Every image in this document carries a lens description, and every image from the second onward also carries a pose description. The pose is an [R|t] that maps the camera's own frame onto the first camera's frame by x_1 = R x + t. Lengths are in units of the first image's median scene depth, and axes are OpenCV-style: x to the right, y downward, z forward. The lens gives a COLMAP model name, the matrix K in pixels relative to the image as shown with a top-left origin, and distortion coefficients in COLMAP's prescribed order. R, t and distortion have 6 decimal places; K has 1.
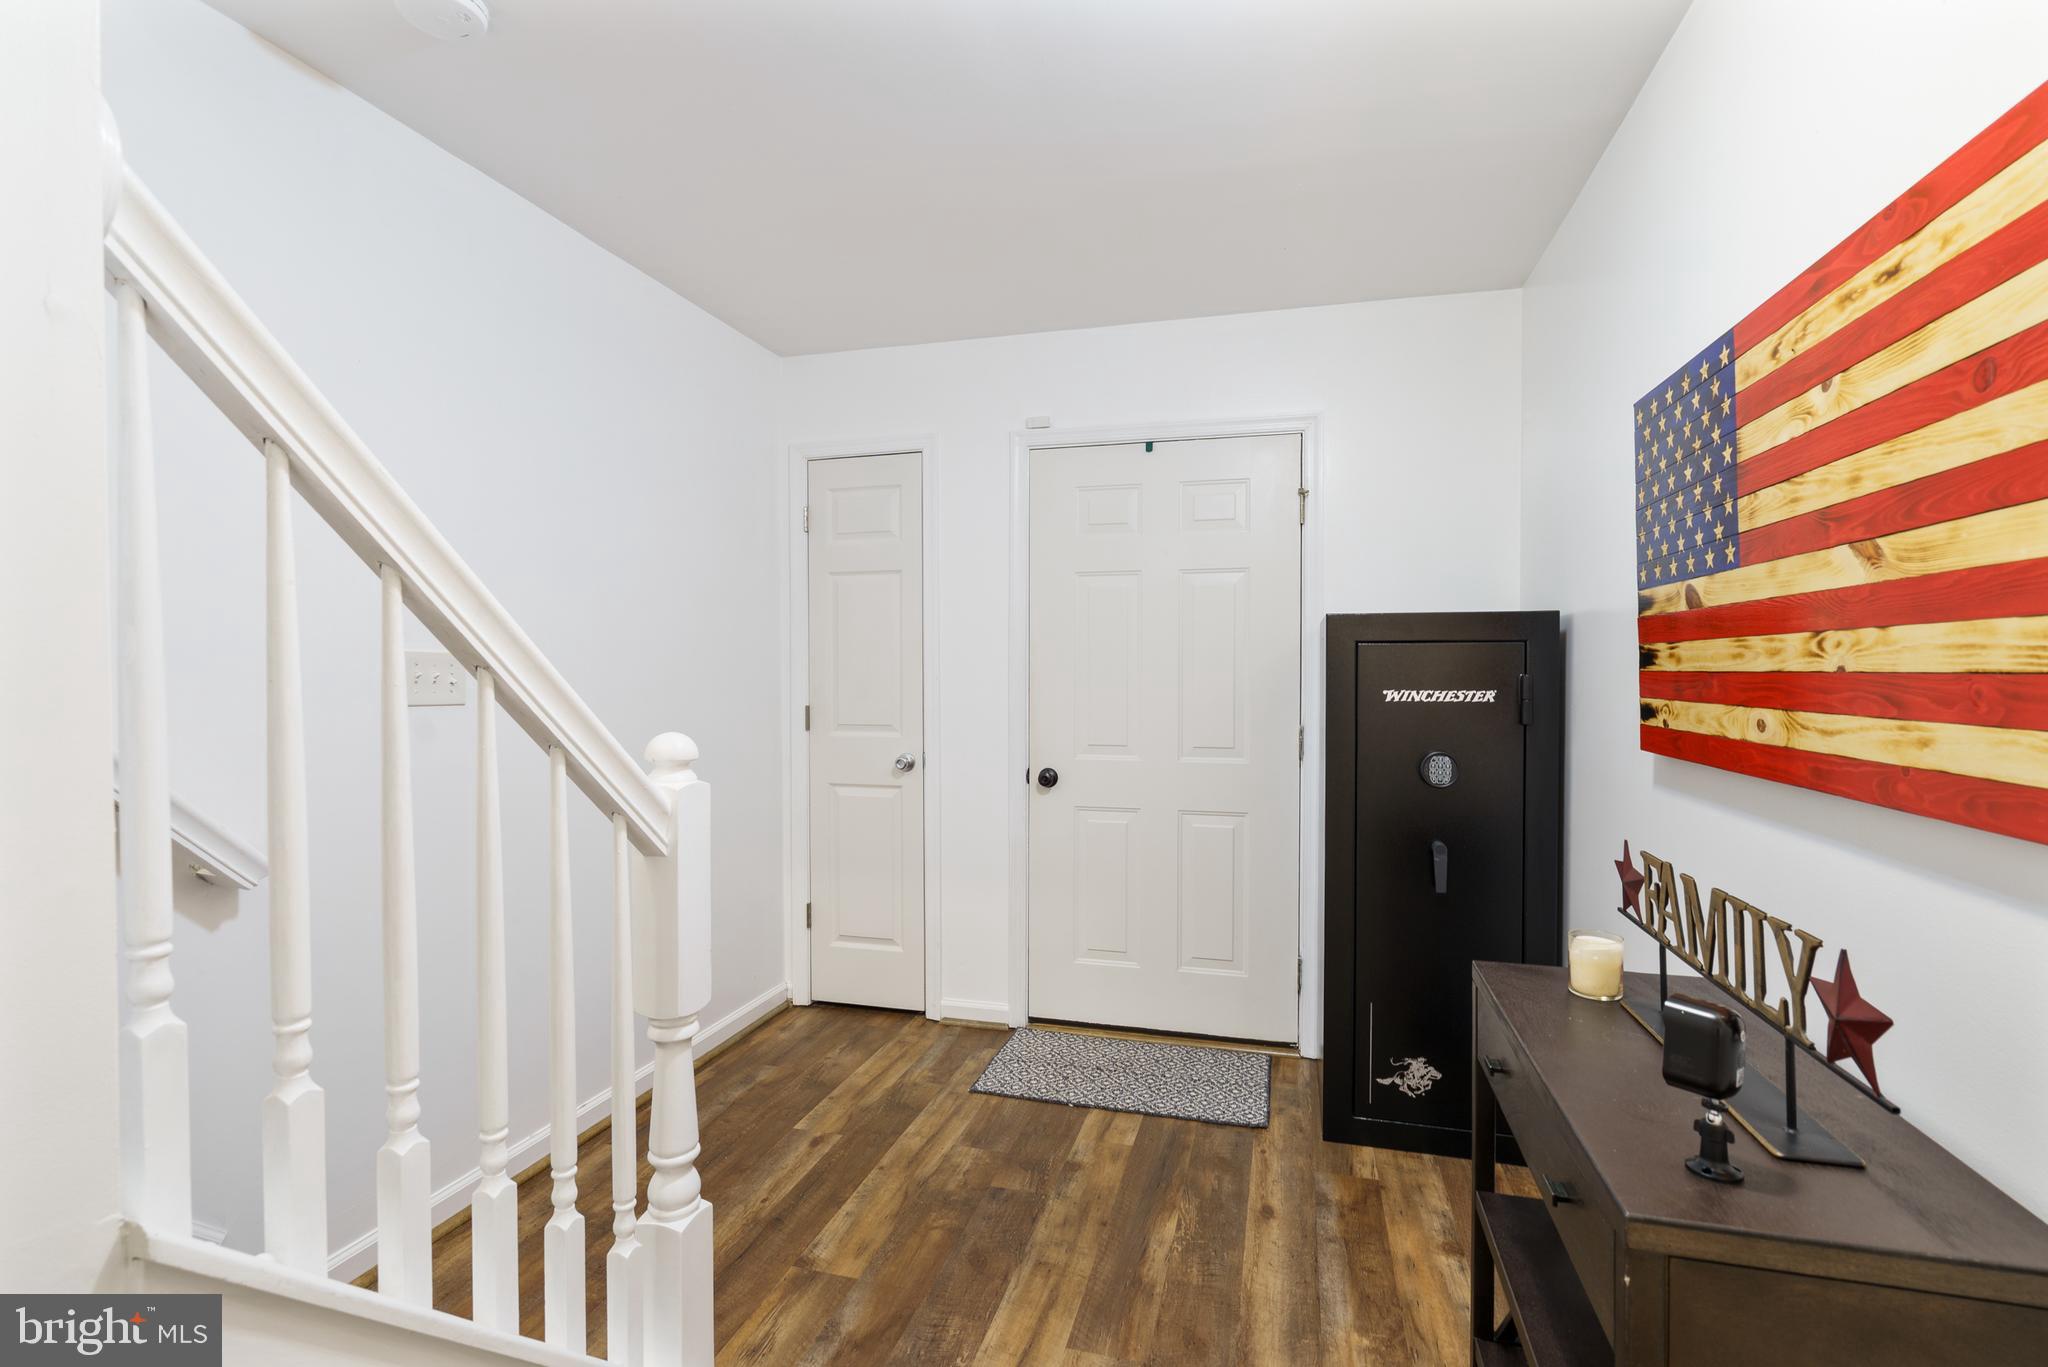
lens RADIAL K [[945.0, 0, 1024.0], [0, 945.0, 683.5], [0, 0, 1]] dist [-0.002794, 0.000252]
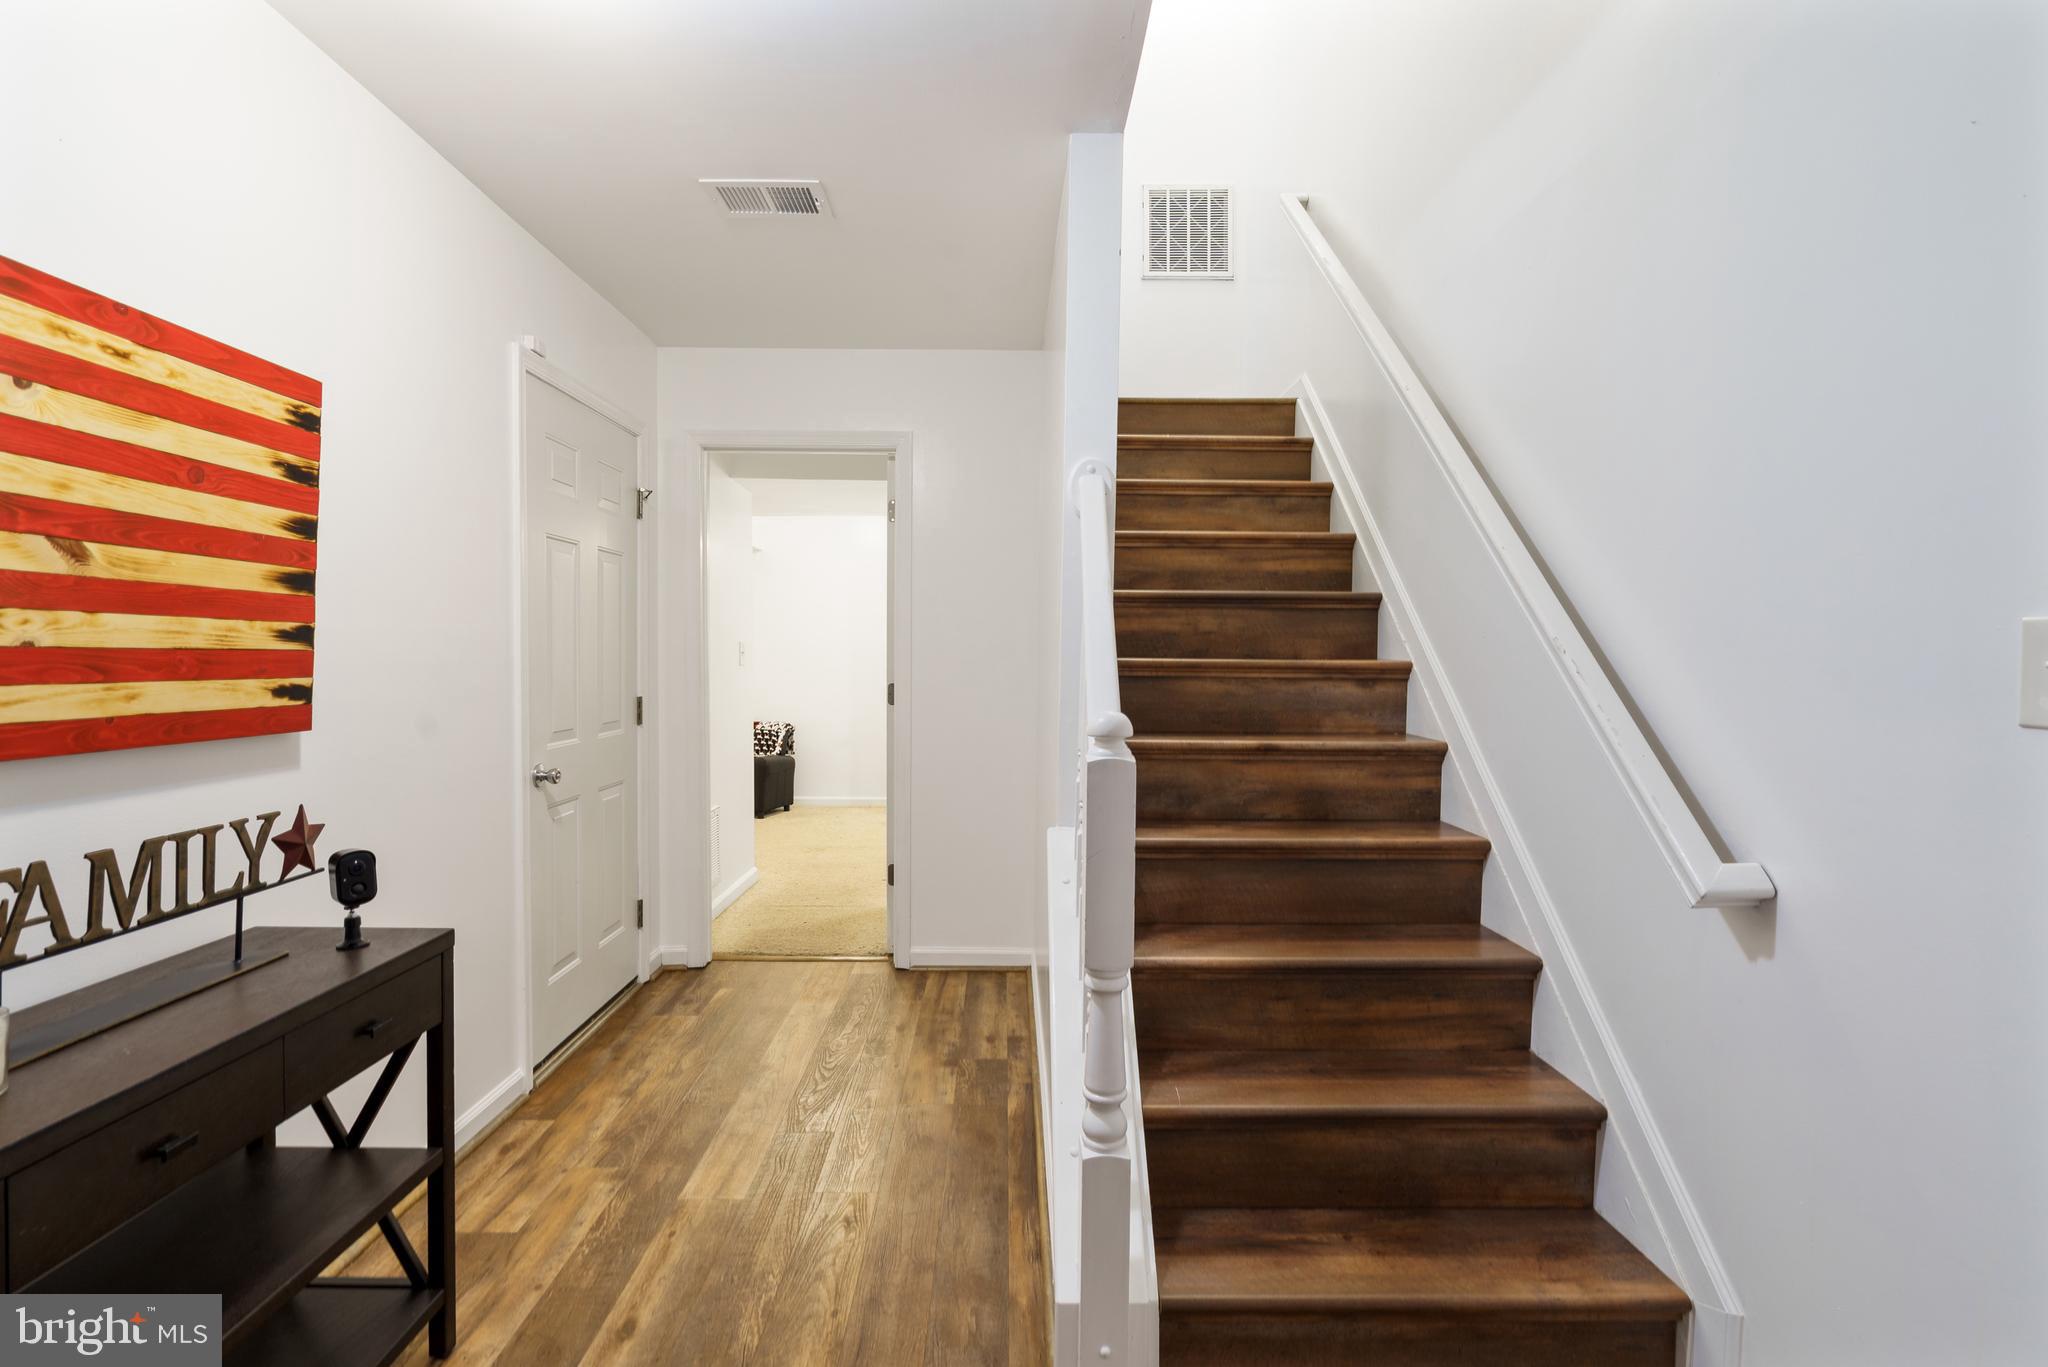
lens RADIAL K [[945.0, 0, 1024.0], [0, 945.0, 683.5], [0, 0, 1]] dist [-0.002794, 0.000252]
pose [[-0.958782, -0.002032, -0.284135, 0.056708], [-0.013791, 0.999129, 0.039392, -0.032320], [0.283807, 0.041687, -0.957975, 2.715909]]
